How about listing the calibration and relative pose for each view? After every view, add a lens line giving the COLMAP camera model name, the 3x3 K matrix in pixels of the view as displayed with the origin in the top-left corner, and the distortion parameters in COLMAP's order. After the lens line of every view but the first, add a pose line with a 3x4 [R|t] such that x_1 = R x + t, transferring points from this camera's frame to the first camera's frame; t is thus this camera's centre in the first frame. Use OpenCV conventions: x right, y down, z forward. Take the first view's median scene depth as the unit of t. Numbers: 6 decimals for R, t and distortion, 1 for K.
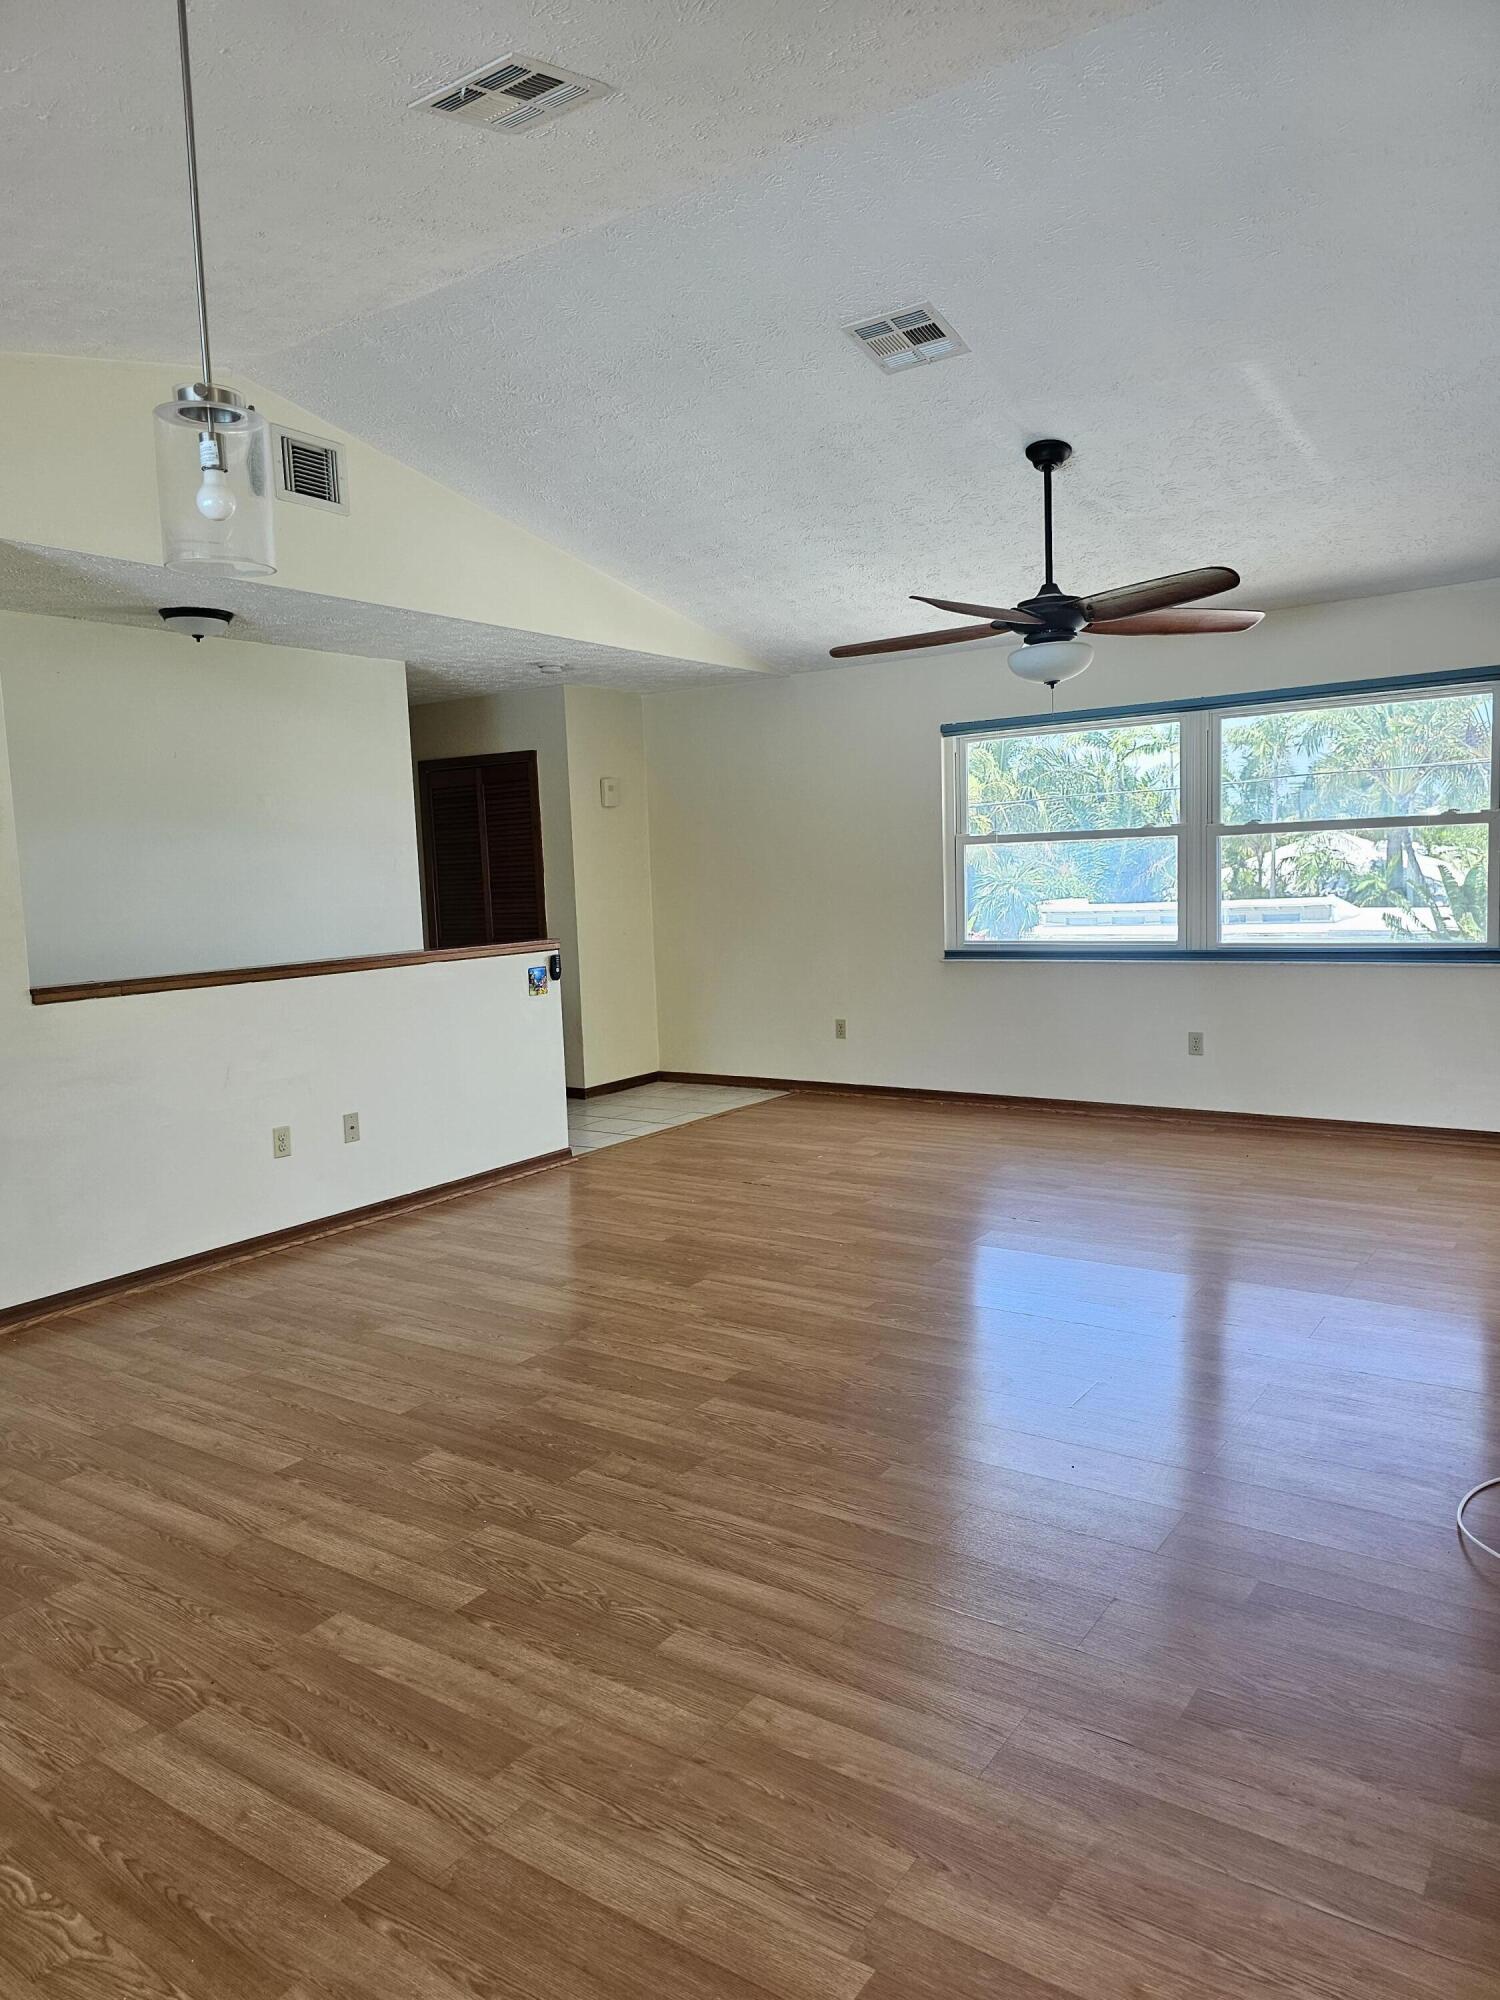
lens RADIAL K [[1334.5, 0, 724.8], [0, 1334.5, 1004.1], [0, 0, 1]] dist [0.055064, -0.053098]
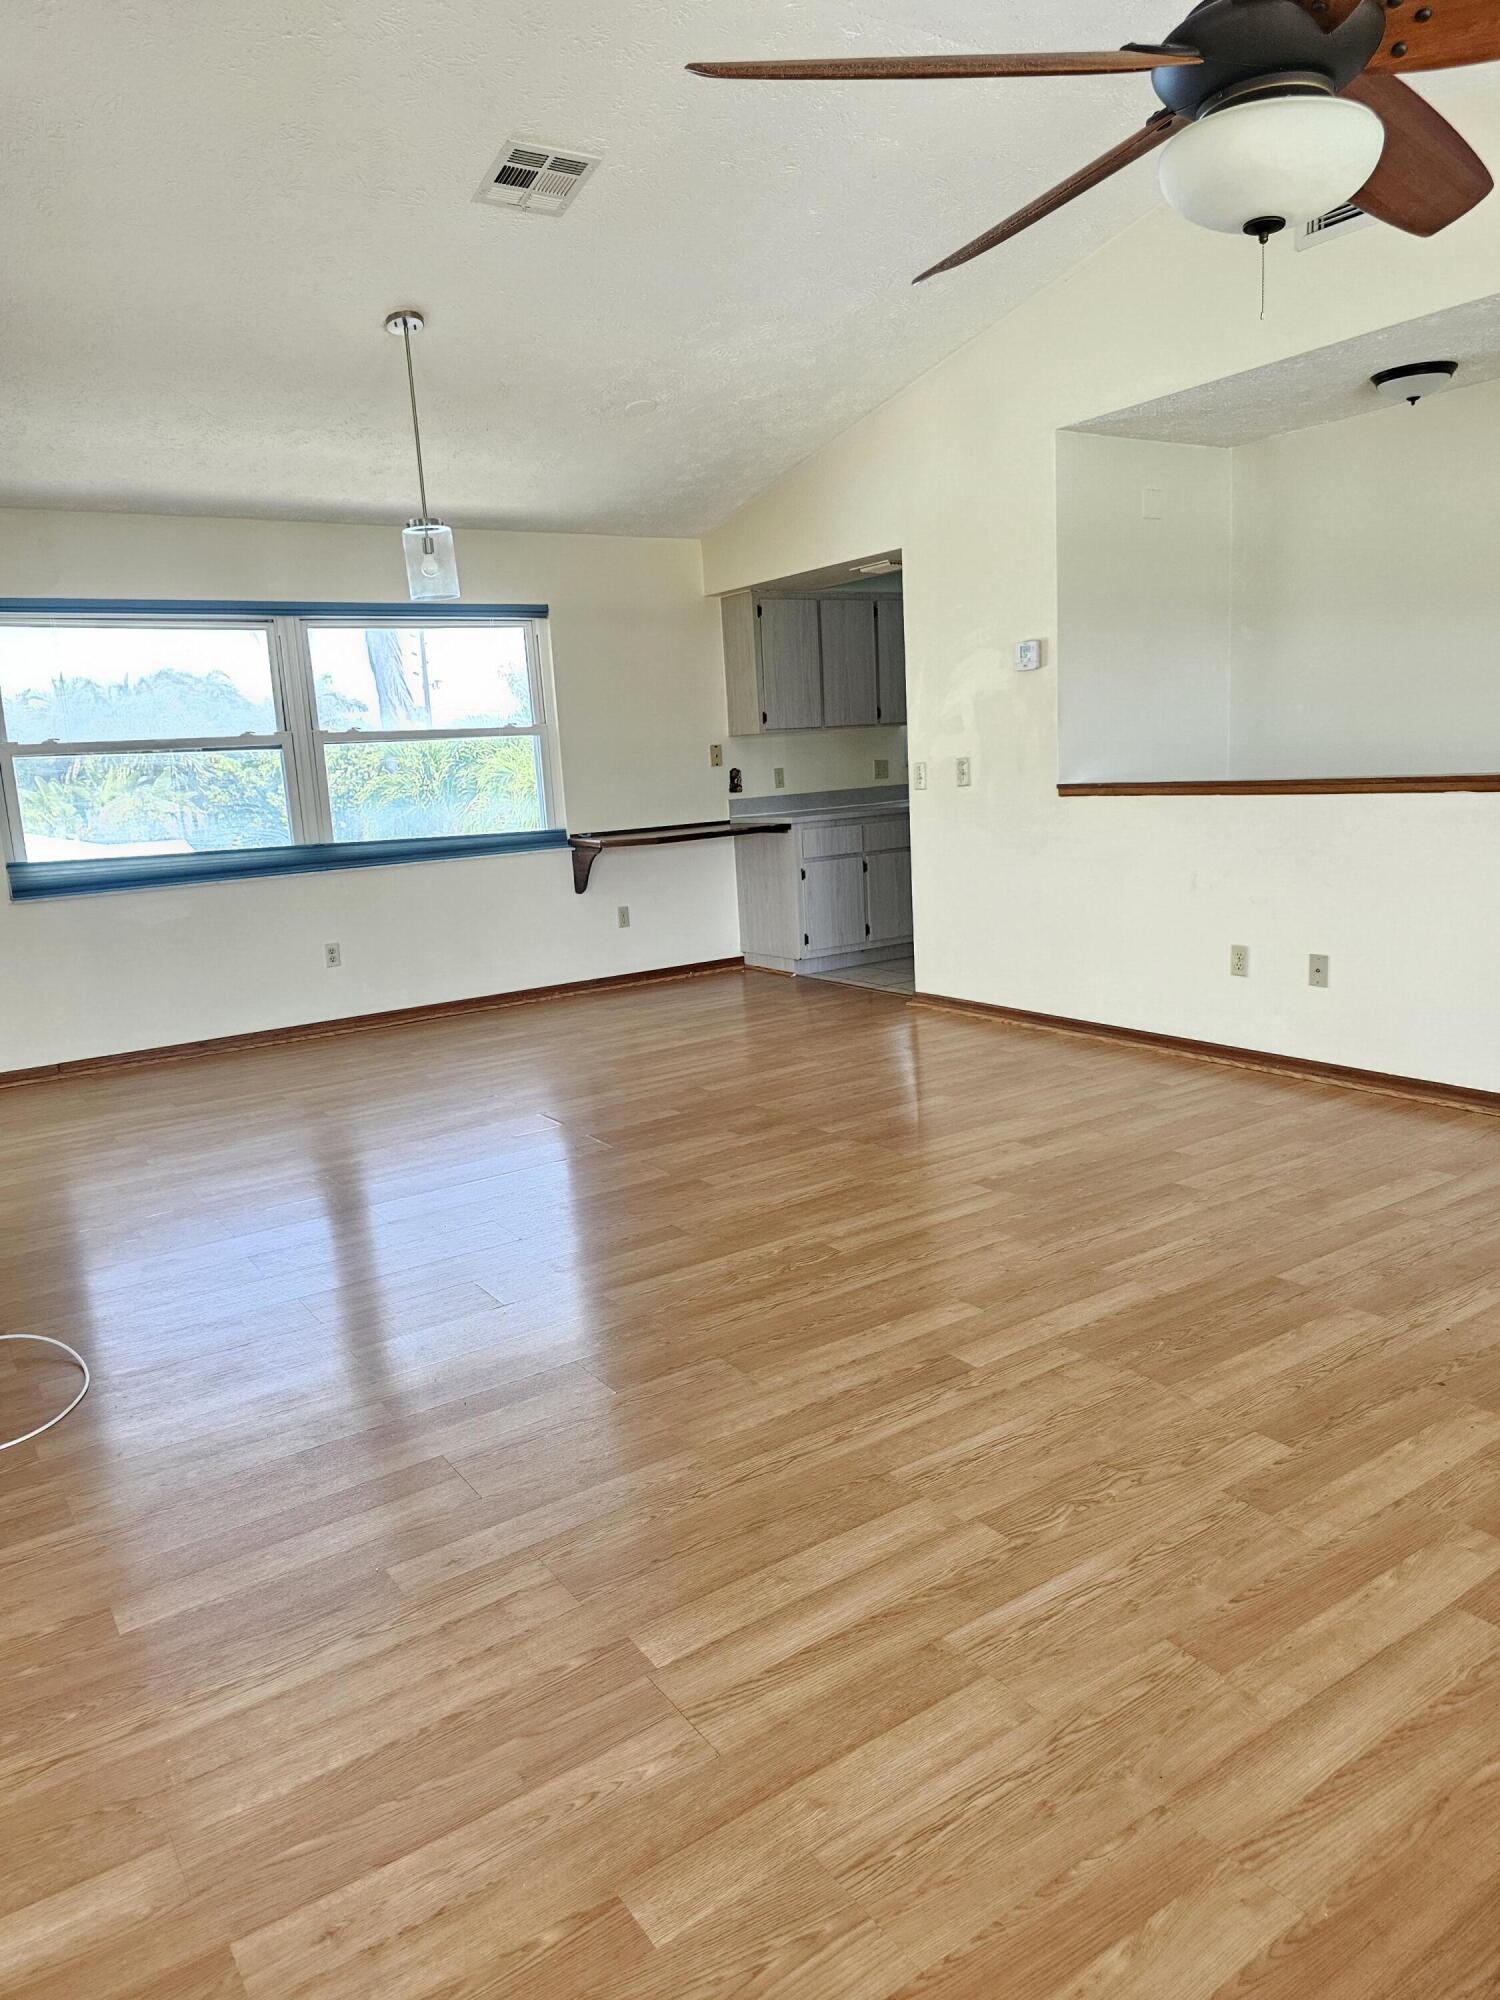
lens RADIAL K [[1334.5, 0, 724.8], [0, 1334.5, 1004.1], [0, 0, 1]] dist [0.055064, -0.053098]
pose [[-0.370760, 0.234518, -0.898631, 0.738732], [-0.015522, 0.965893, 0.258476, -0.121377], [0.928599, 0.109781, -0.354474, 1.049051]]
